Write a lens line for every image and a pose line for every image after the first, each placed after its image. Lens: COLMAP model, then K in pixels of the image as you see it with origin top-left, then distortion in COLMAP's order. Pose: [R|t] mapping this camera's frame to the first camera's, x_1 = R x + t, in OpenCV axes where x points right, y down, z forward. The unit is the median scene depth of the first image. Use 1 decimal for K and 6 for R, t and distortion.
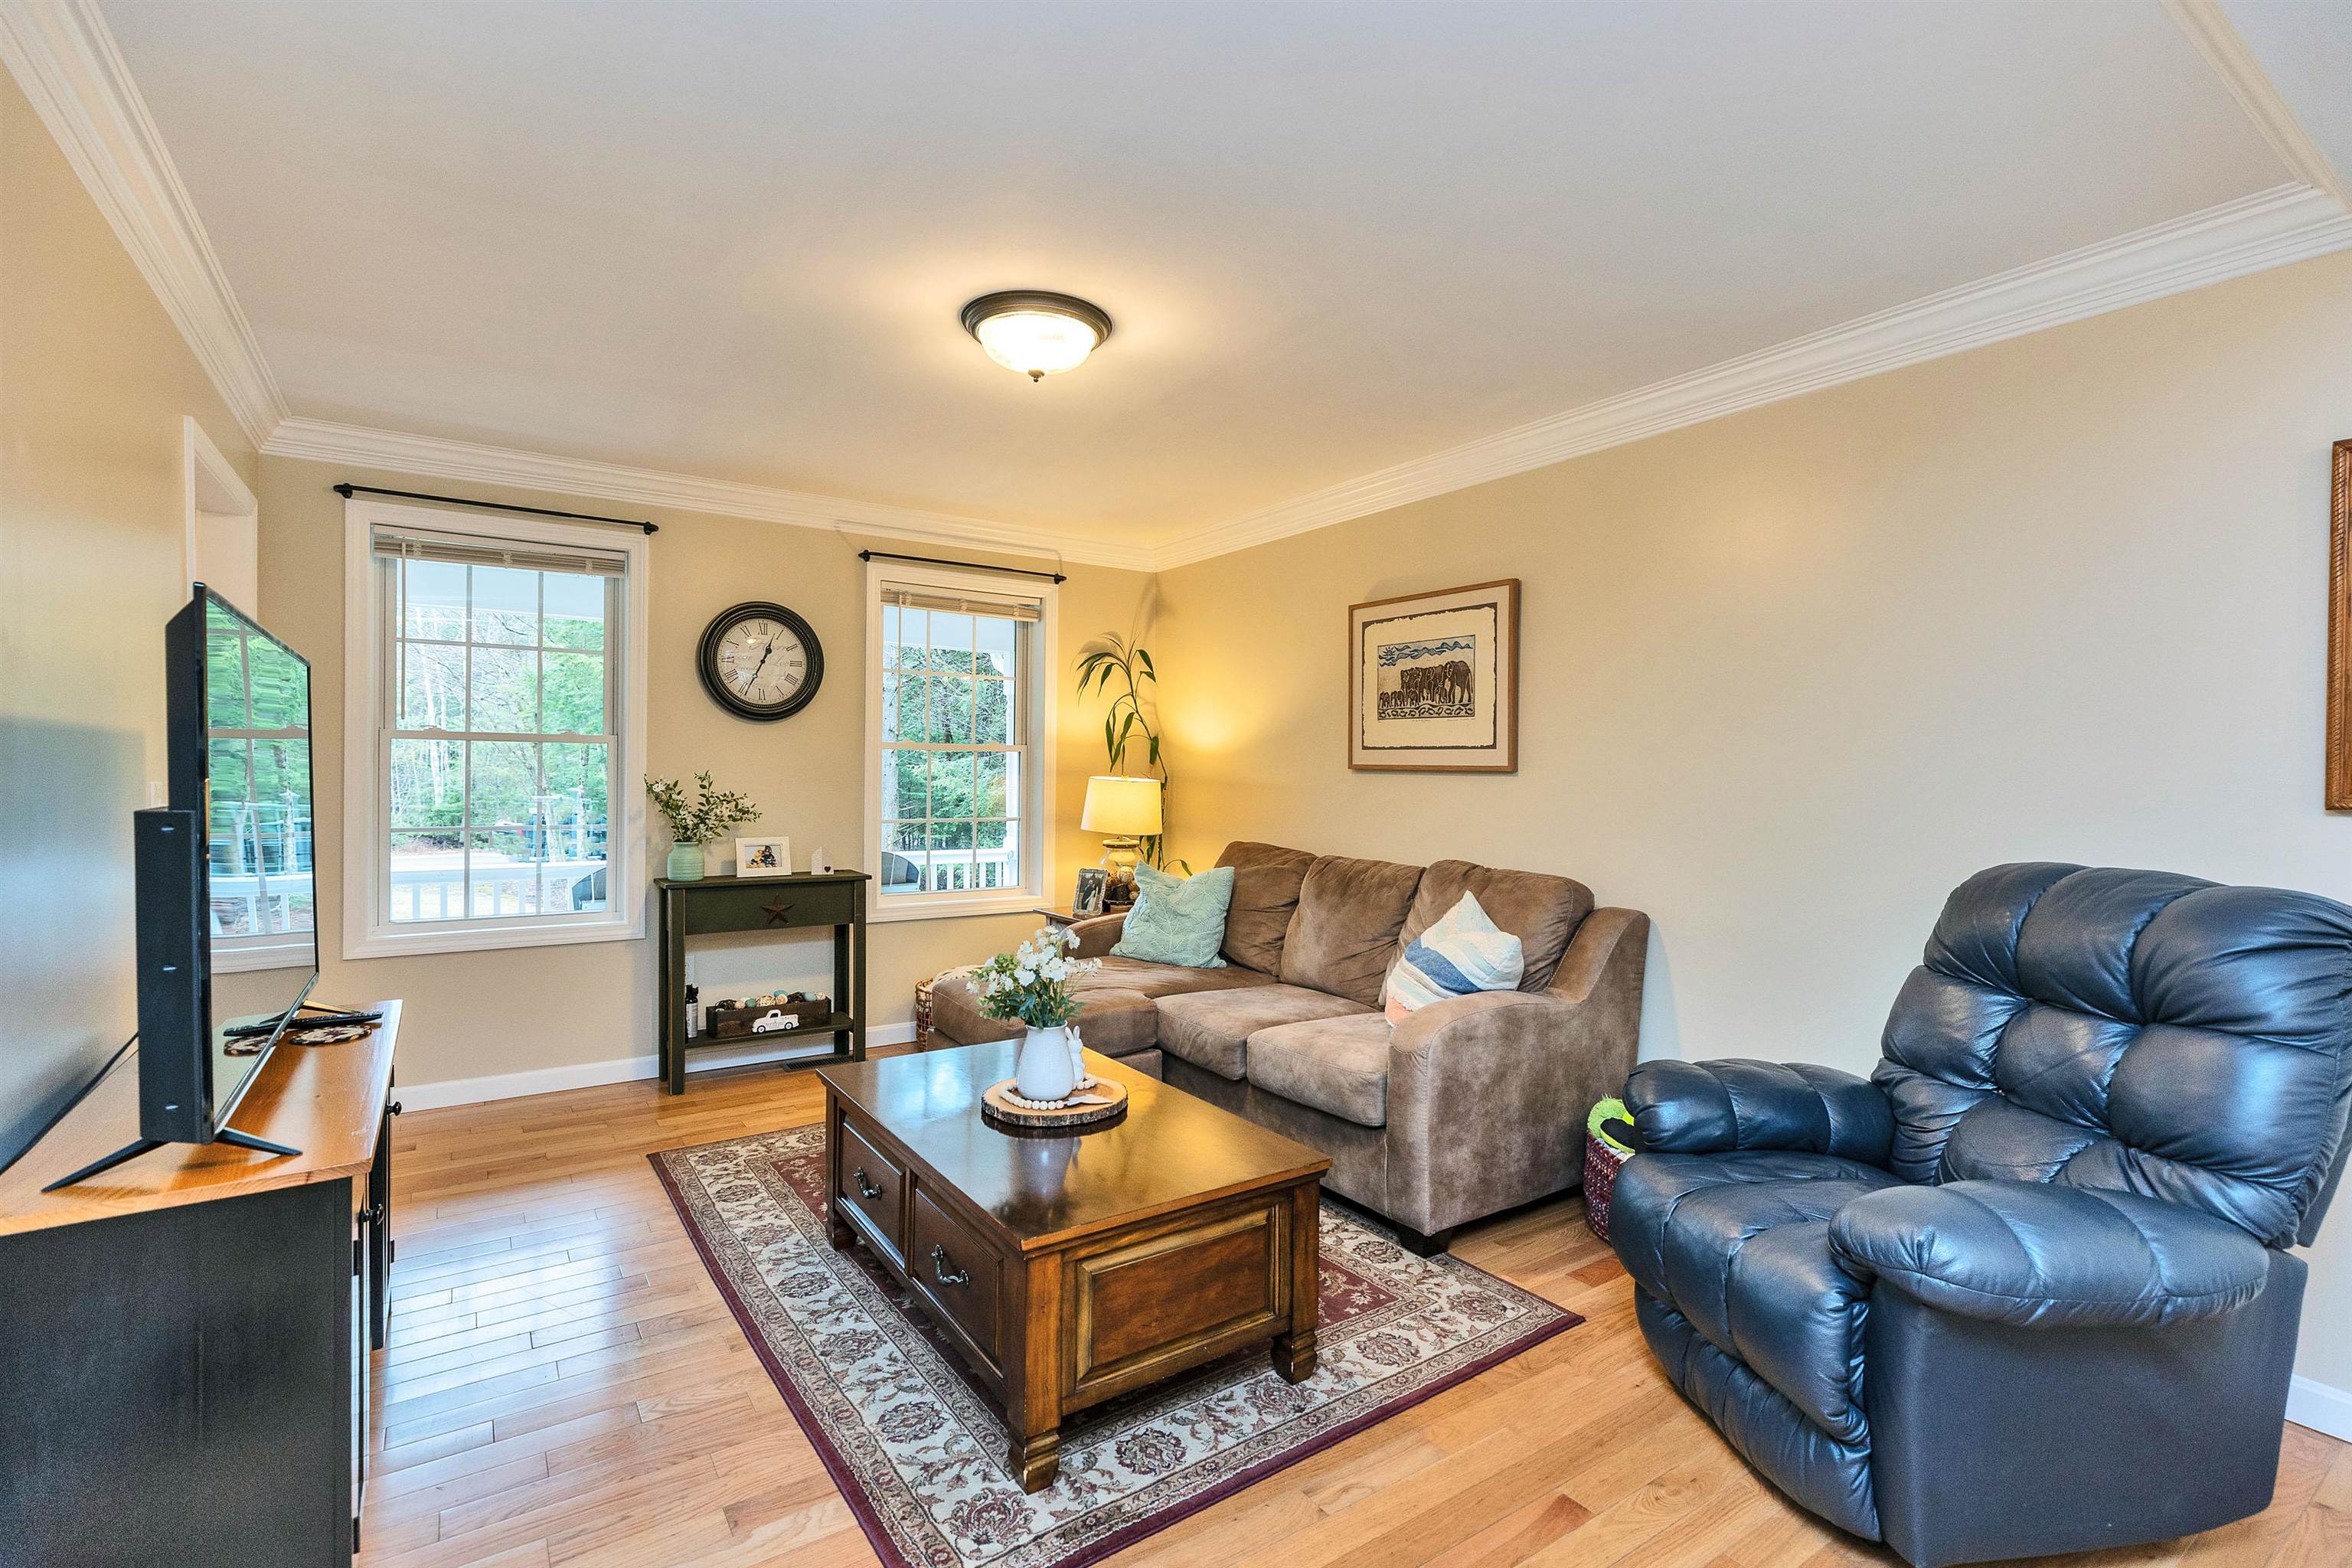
lens RADIAL K [[1052.3, 0, 1182.4], [0, 1052.3, 779.2], [0, 0, 1]] dist [-0.000638, -0.000454]
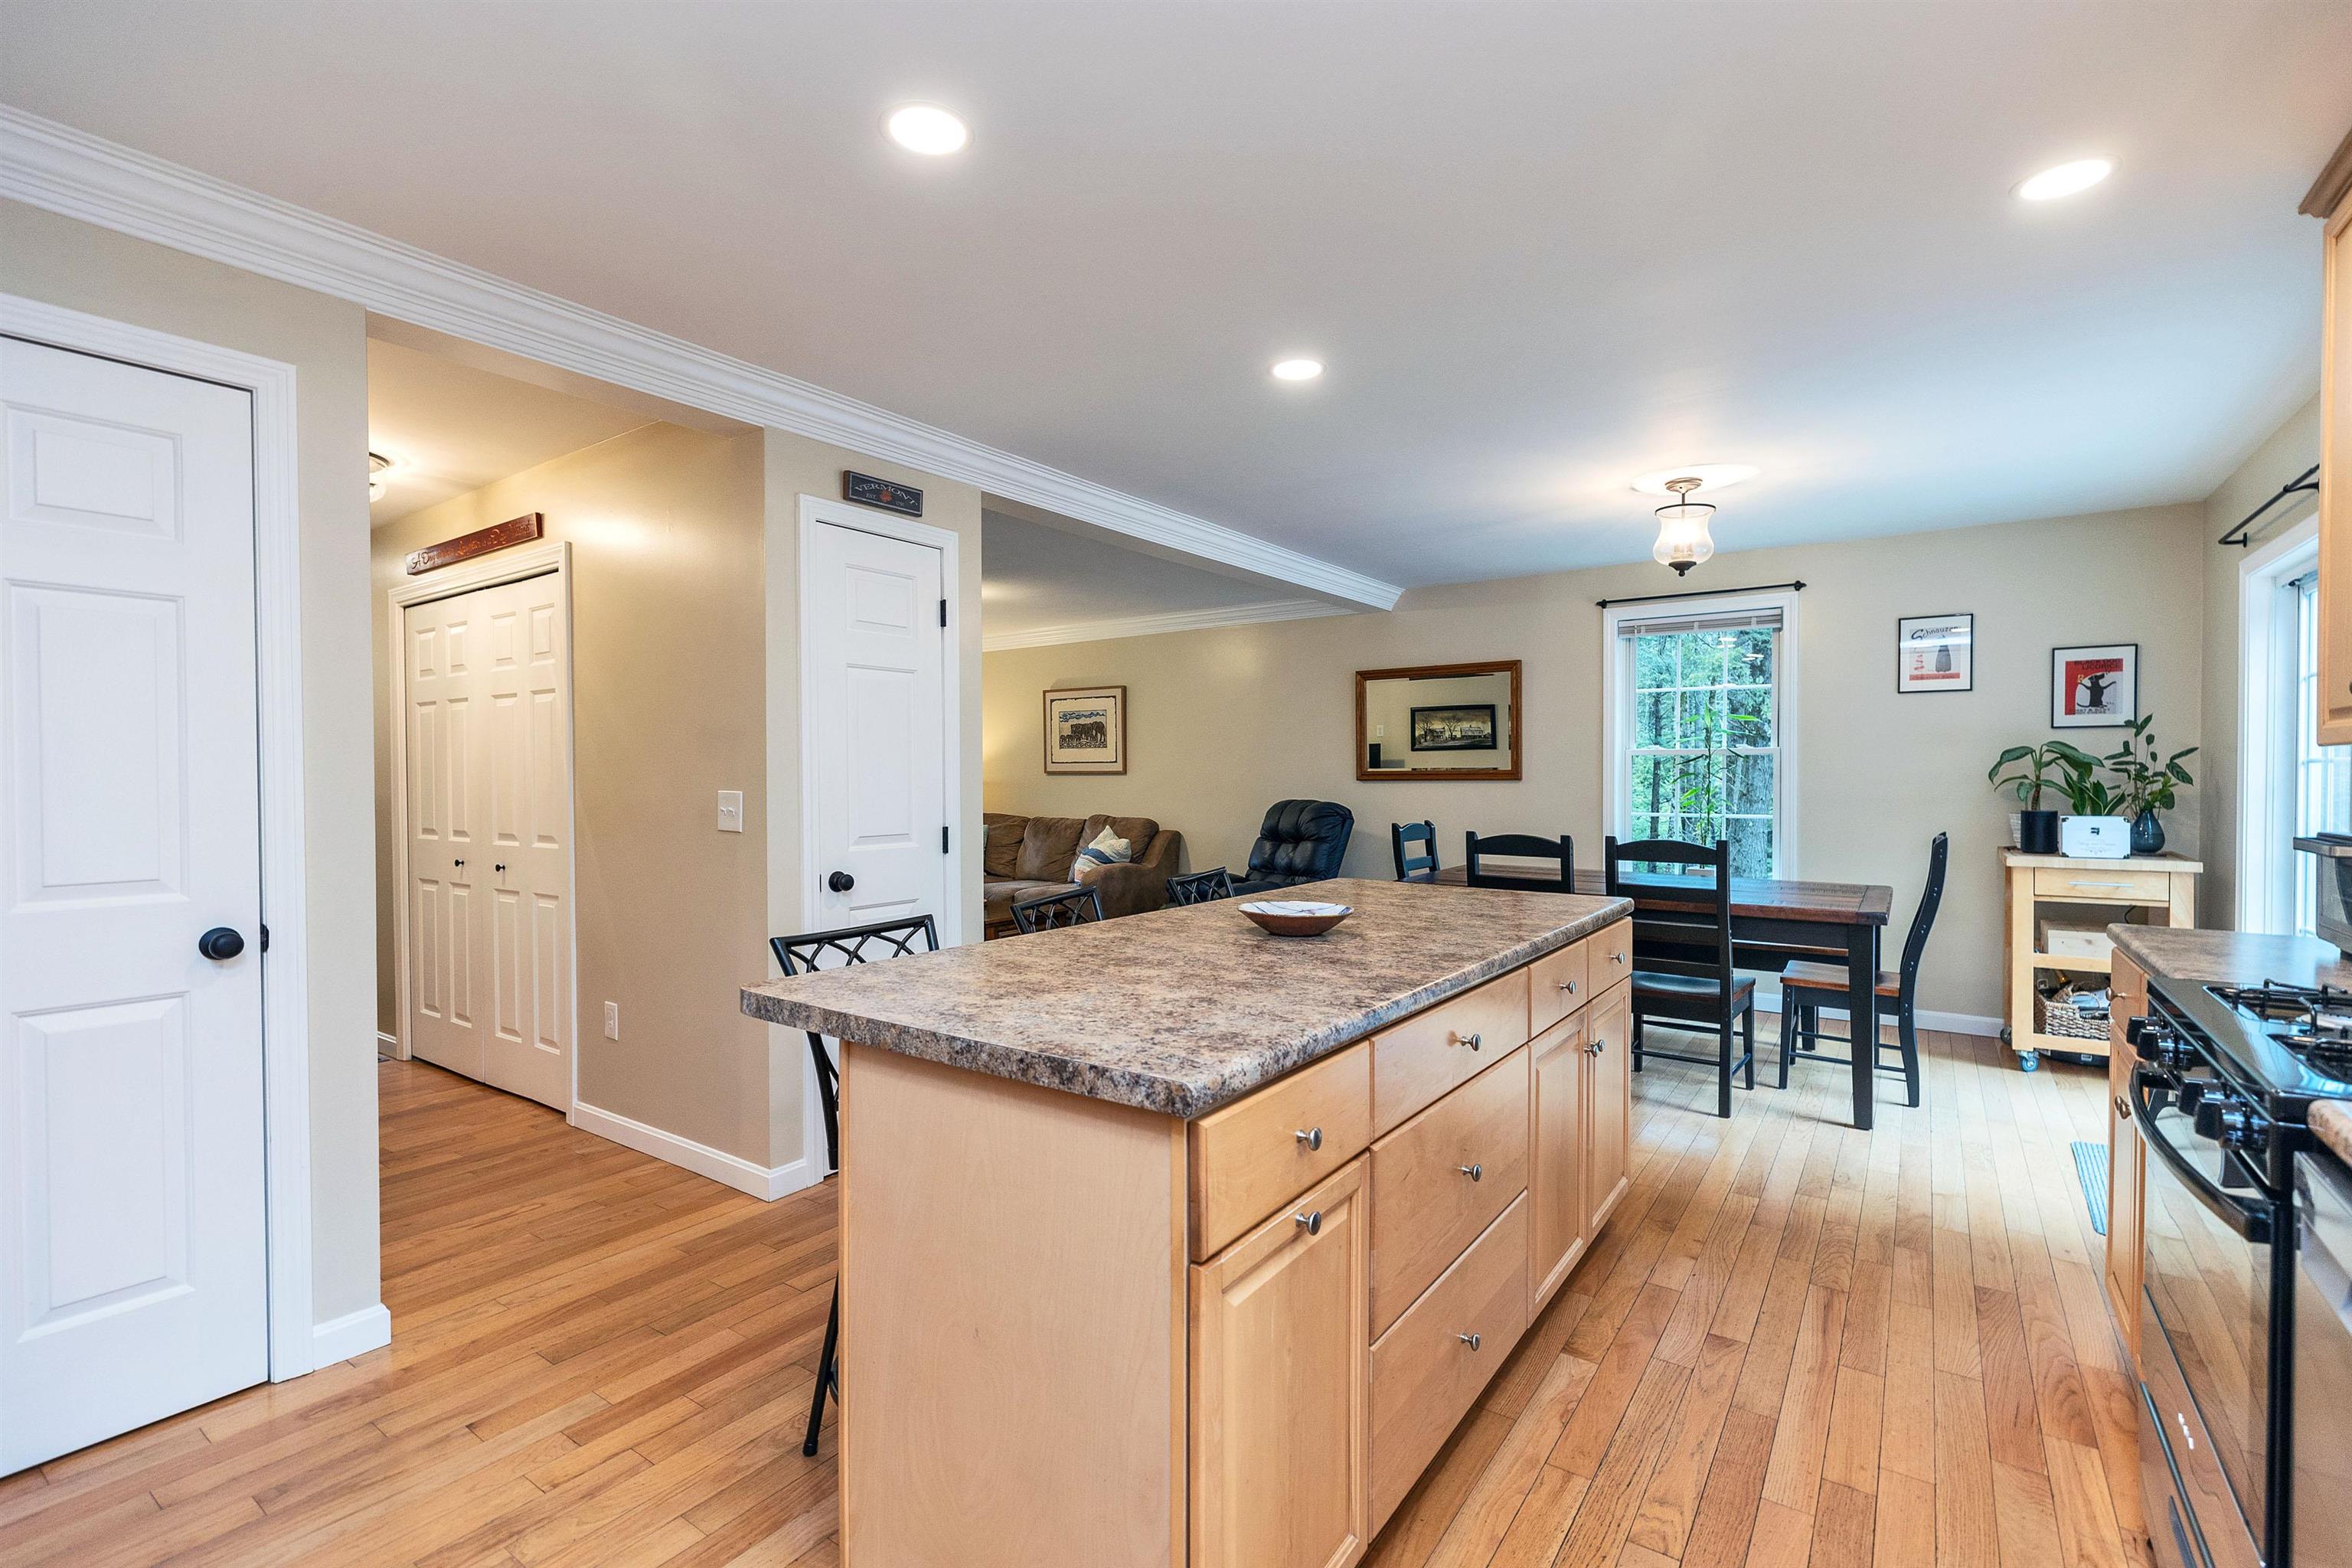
lens RADIAL K [[1052.3, 0, 1182.4], [0, 1052.3, 779.2], [0, 0, 1]] dist [-0.000638, -0.000454]
pose [[0.933843, -0.018160, 0.357222, -0.341828], [0.018624, 0.999824, 0.002143, 0.002382], [-0.357198, 0.004652, 0.934017, -1.045200]]
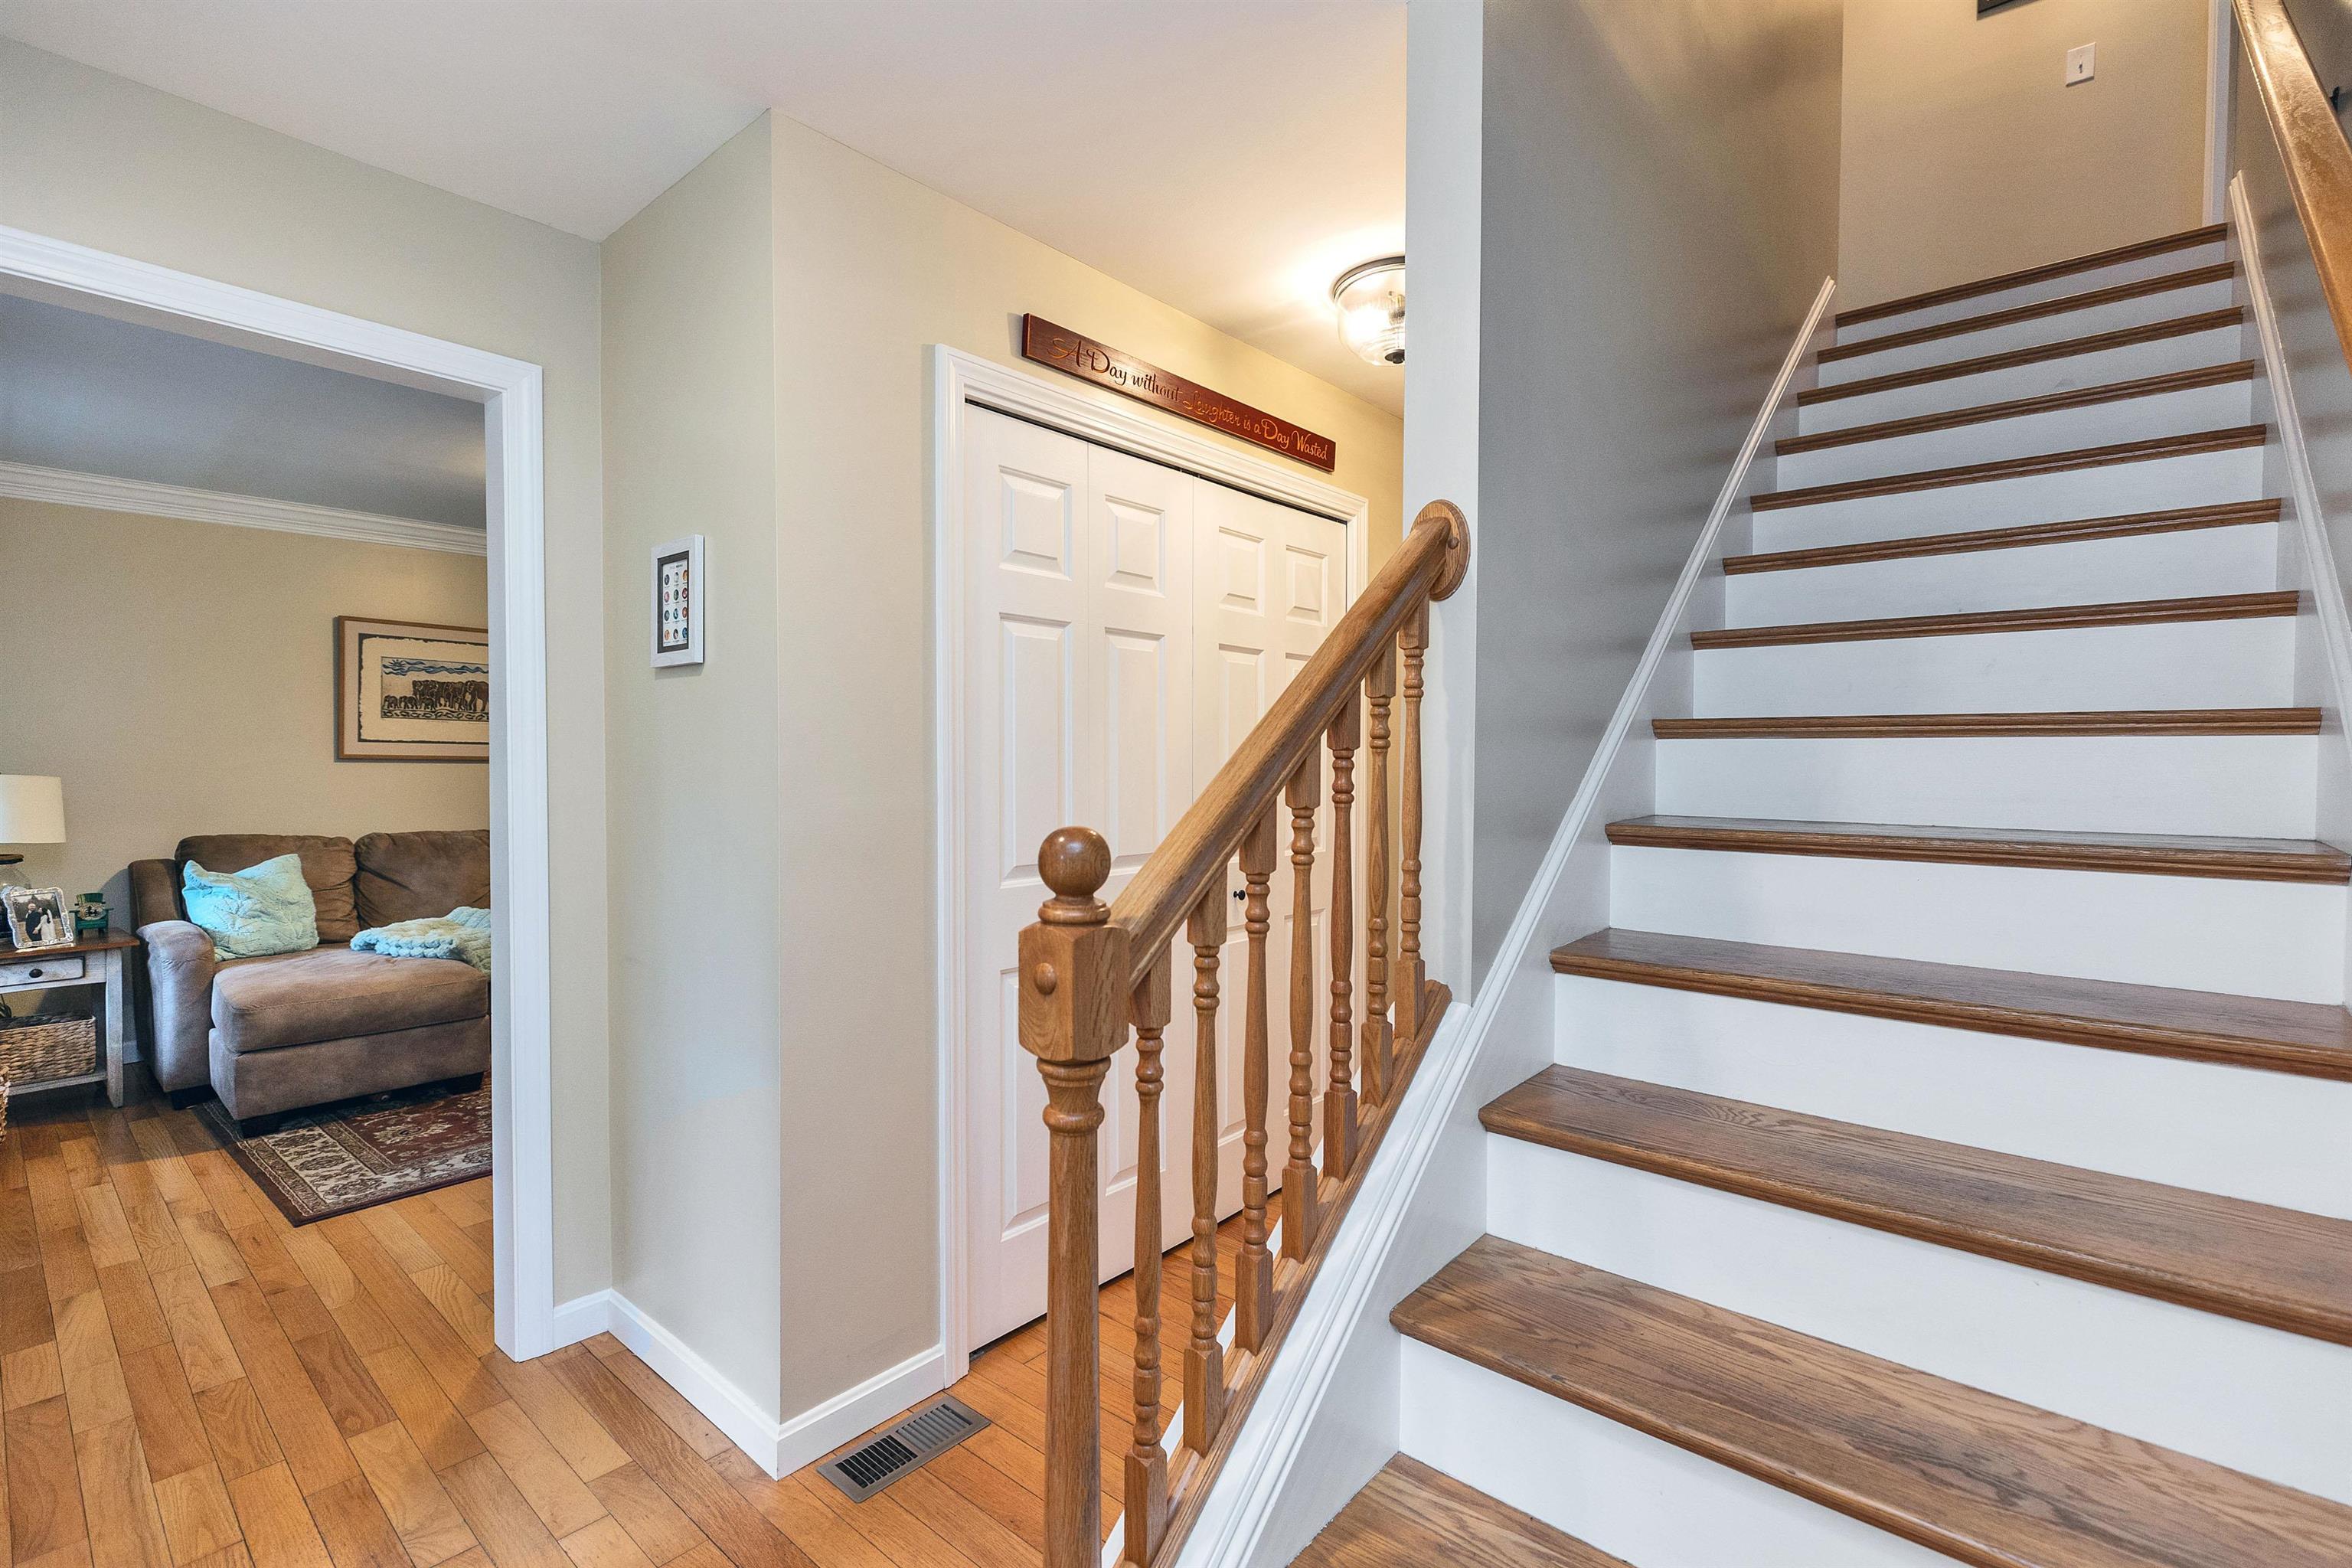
lens RADIAL K [[1052.3, 0, 1182.4], [0, 1052.3, 779.2], [0, 0, 1]] dist [-0.000638, -0.000454]
pose [[-0.270167, -0.029210, 0.962370, -1.340570], [0.001607, 0.999525, 0.030789, -0.023768], [-0.962812, 0.009865, -0.269992, 0.481306]]
